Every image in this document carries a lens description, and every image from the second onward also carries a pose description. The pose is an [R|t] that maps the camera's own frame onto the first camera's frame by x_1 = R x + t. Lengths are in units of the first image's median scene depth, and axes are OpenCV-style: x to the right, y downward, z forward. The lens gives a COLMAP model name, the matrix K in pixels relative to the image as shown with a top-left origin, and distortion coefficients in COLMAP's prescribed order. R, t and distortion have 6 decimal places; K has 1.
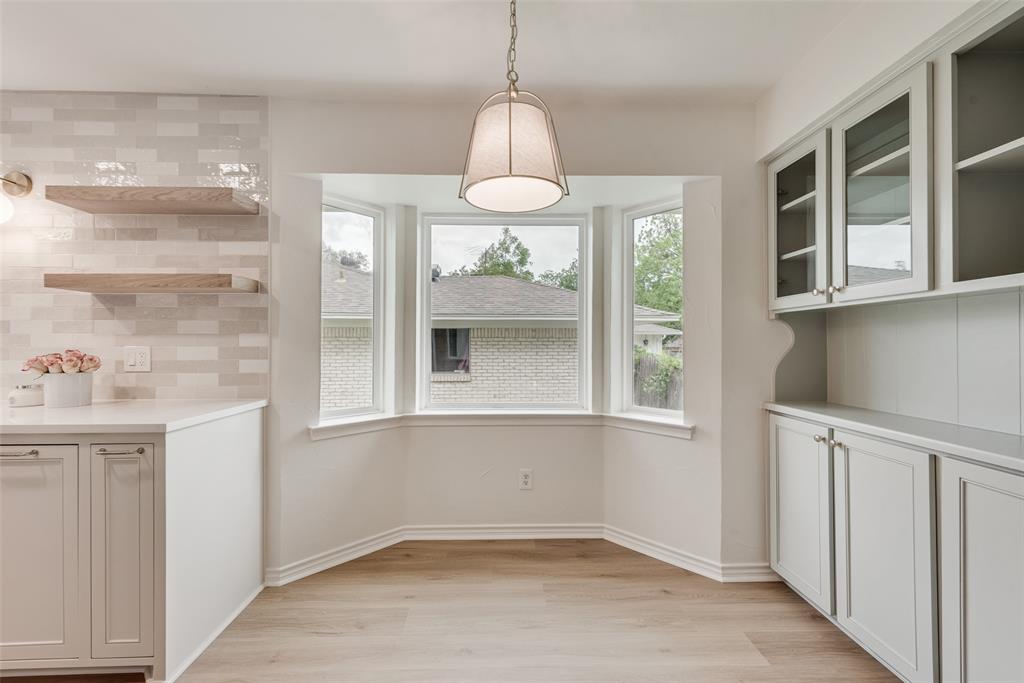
lens RADIAL K [[399.2, 0, 509.7], [0, 399.2, 345.6], [0, 0, 1]] dist [0.003265, -0.000327]
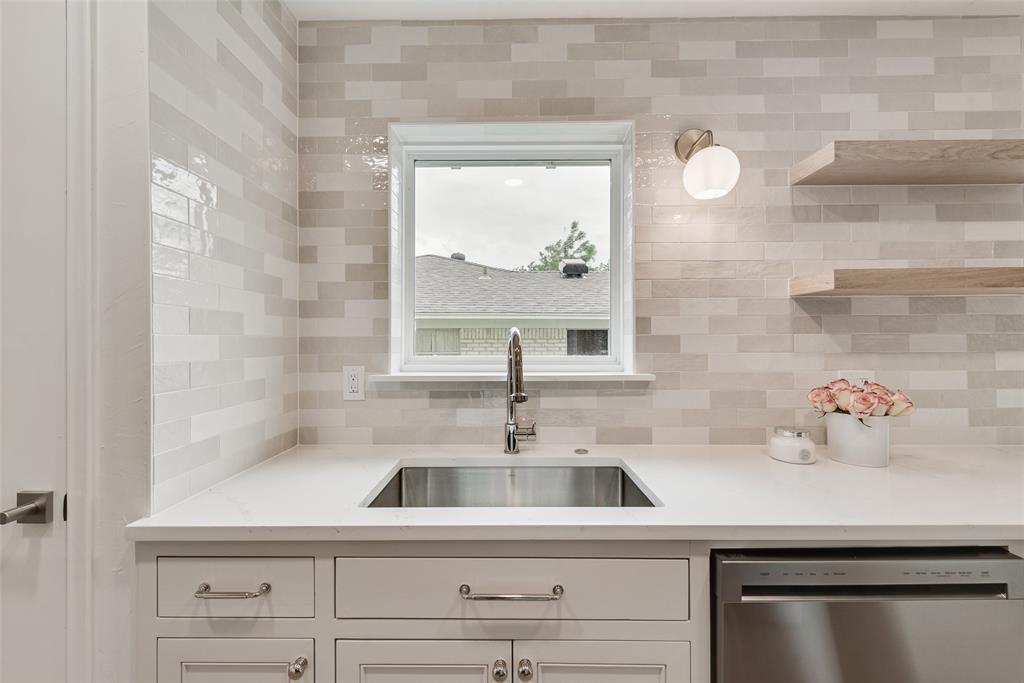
lens RADIAL K [[404.3, 0, 512.0], [0, 404.3, 341.5], [0, 0, 1]] dist [0.001380, 0.000143]
pose [[0.999399, -0.000009, -0.034673, -1.512188], [-0.000099, 0.999995, -0.003131, -0.047001], [0.034673, 0.003133, 0.999394, 0.256723]]
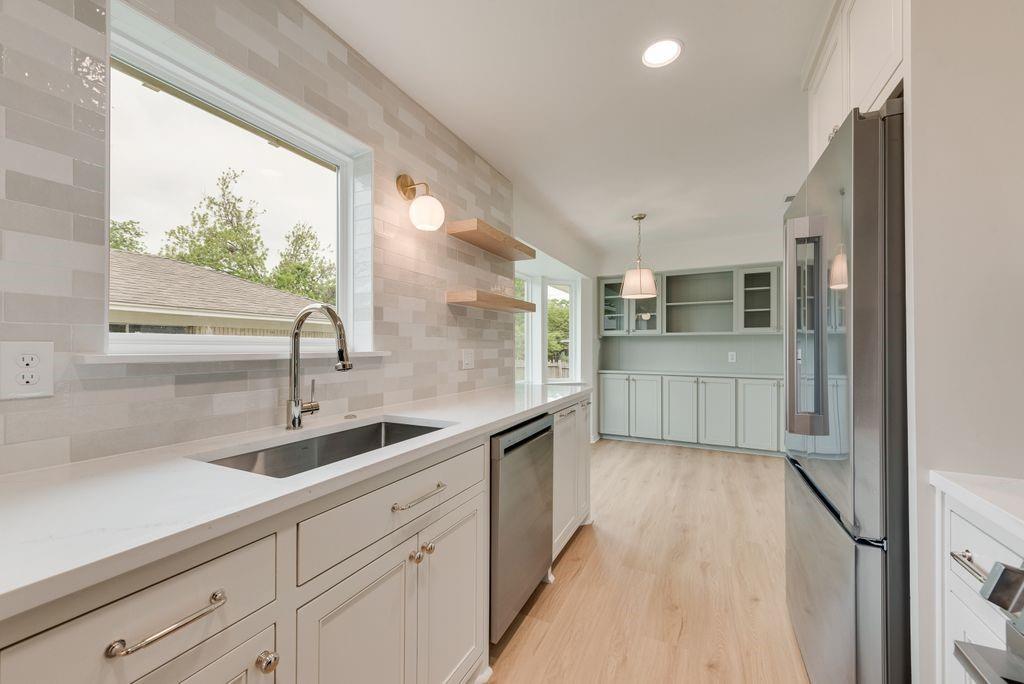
lens RADIAL K [[392.8, 0, 512.1], [0, 392.8, 347.5], [0, 0, 1]] dist [0.002585, 0.000009]
pose [[0.472439, 0.001781, 0.881362, -1.942919], [0.000191, 0.999998, -0.002123, 0.001040], [-0.881363, 0.001172, 0.472438, 0.298412]]
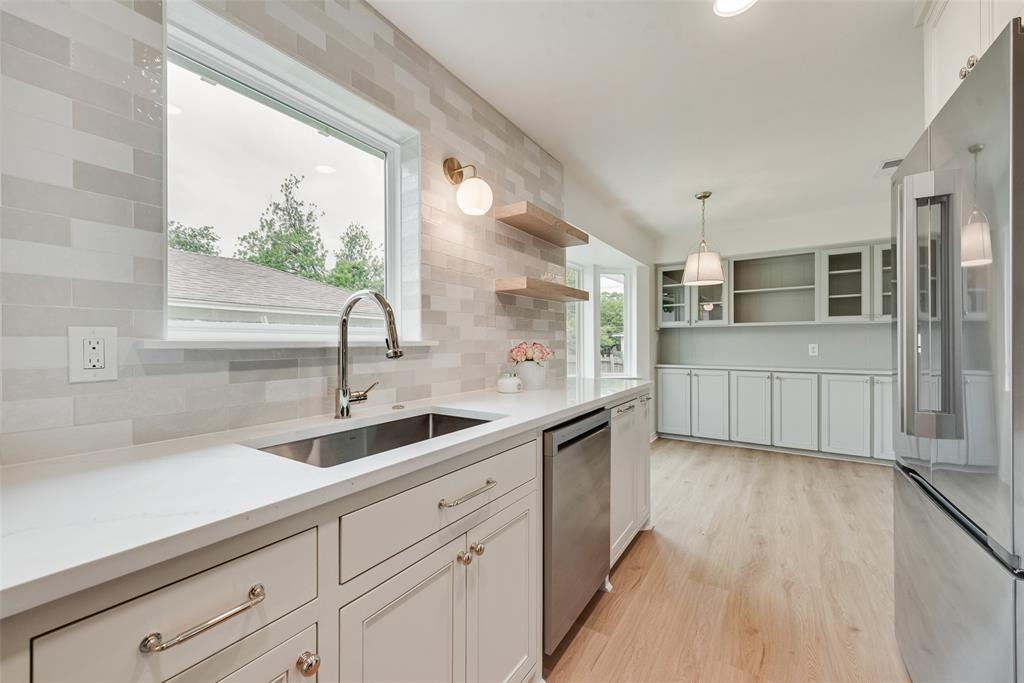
lens RADIAL K [[399.2, 0, 509.7], [0, 399.2, 345.6], [0, 0, 1]] dist [0.003265, -0.000327]
pose [[0.581091, -0.006098, 0.813816, -1.908976], [0.004509, 0.999981, 0.004274, 0.014979], [-0.813826, 0.001186, 0.581108, 0.326602]]
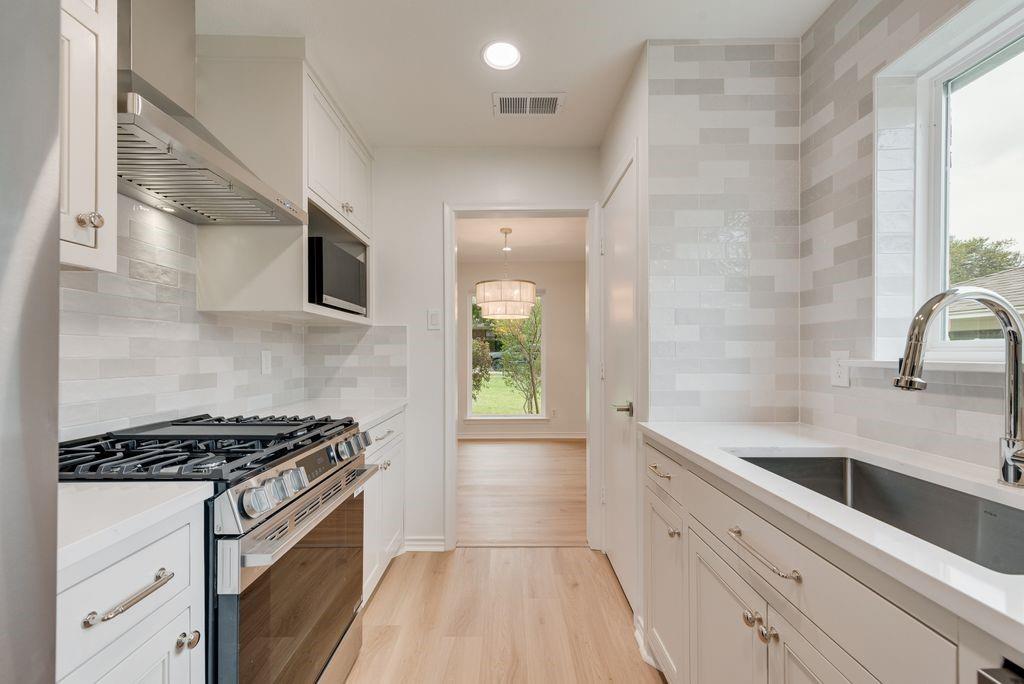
lens RADIAL K [[405.8, 0, 506.1], [0, 405.8, 359.4], [0, 0, 1]] dist [-0.000082, -0.000186]
pose [[-0.033105, 0.015194, -0.999336, -1.102120], [-0.003990, 0.999874, 0.015334, -0.000147], [0.999444, 0.004495, -0.033040, 0.411875]]
